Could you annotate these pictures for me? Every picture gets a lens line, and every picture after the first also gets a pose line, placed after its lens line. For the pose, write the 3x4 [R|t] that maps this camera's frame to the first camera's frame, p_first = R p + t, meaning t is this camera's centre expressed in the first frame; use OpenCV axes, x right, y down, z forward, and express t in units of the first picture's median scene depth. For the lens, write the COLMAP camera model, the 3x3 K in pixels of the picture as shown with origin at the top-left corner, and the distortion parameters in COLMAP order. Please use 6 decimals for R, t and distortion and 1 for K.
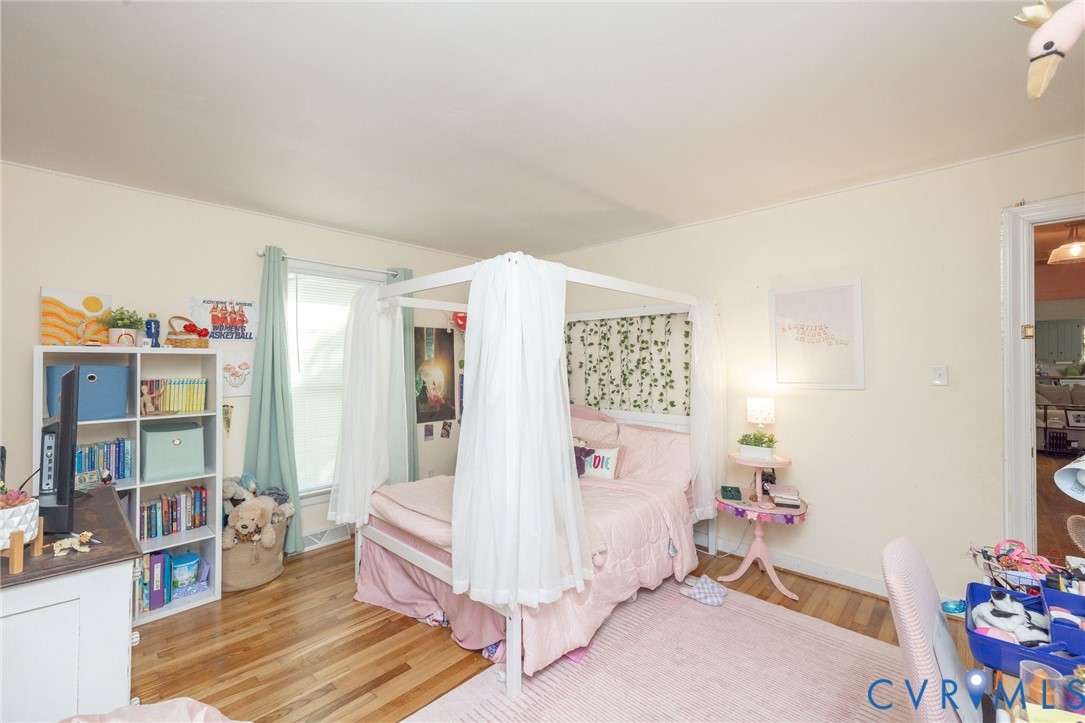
lens RADIAL K [[463.1, 0, 540.1], [0, 463.1, 360.7], [0, 0, 1]] dist [-0.008867, -0.000017]
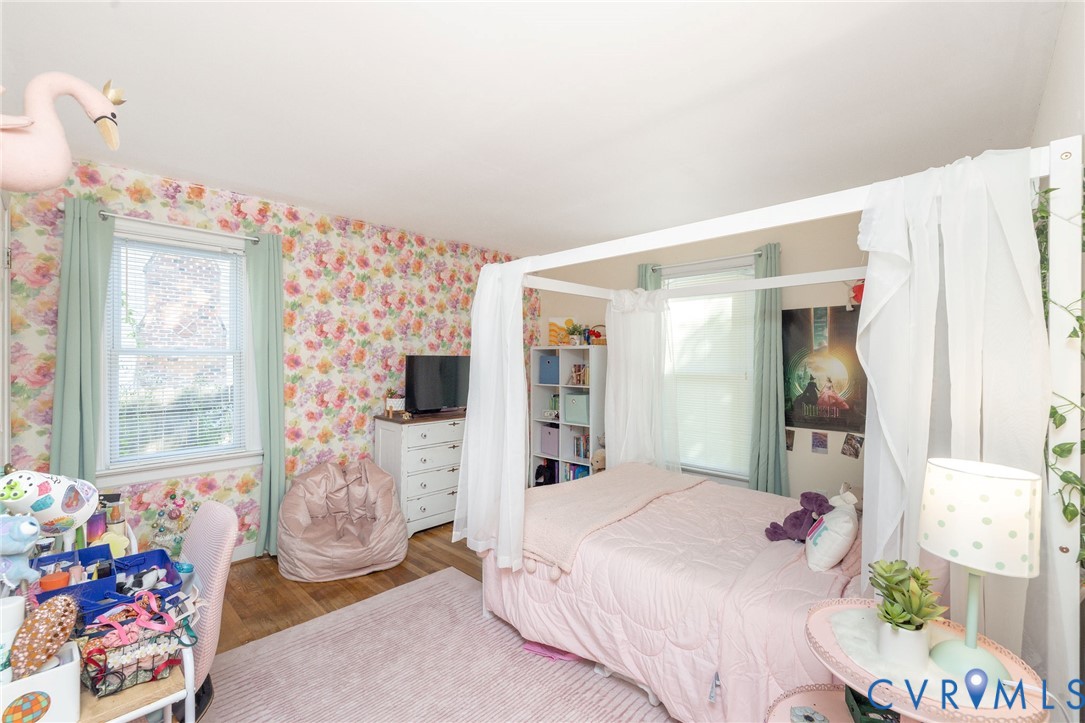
lens RADIAL K [[492.3, 0, 540.4], [0, 492.3, 361.2], [0, 0, 1]] dist [0.000193, 0.000001]
pose [[-0.028707, 0.004365, -0.999578, 0.597339], [0.002553, 0.999988, 0.004293, 0.013525], [0.999585, -0.002429, -0.028718, 0.558362]]
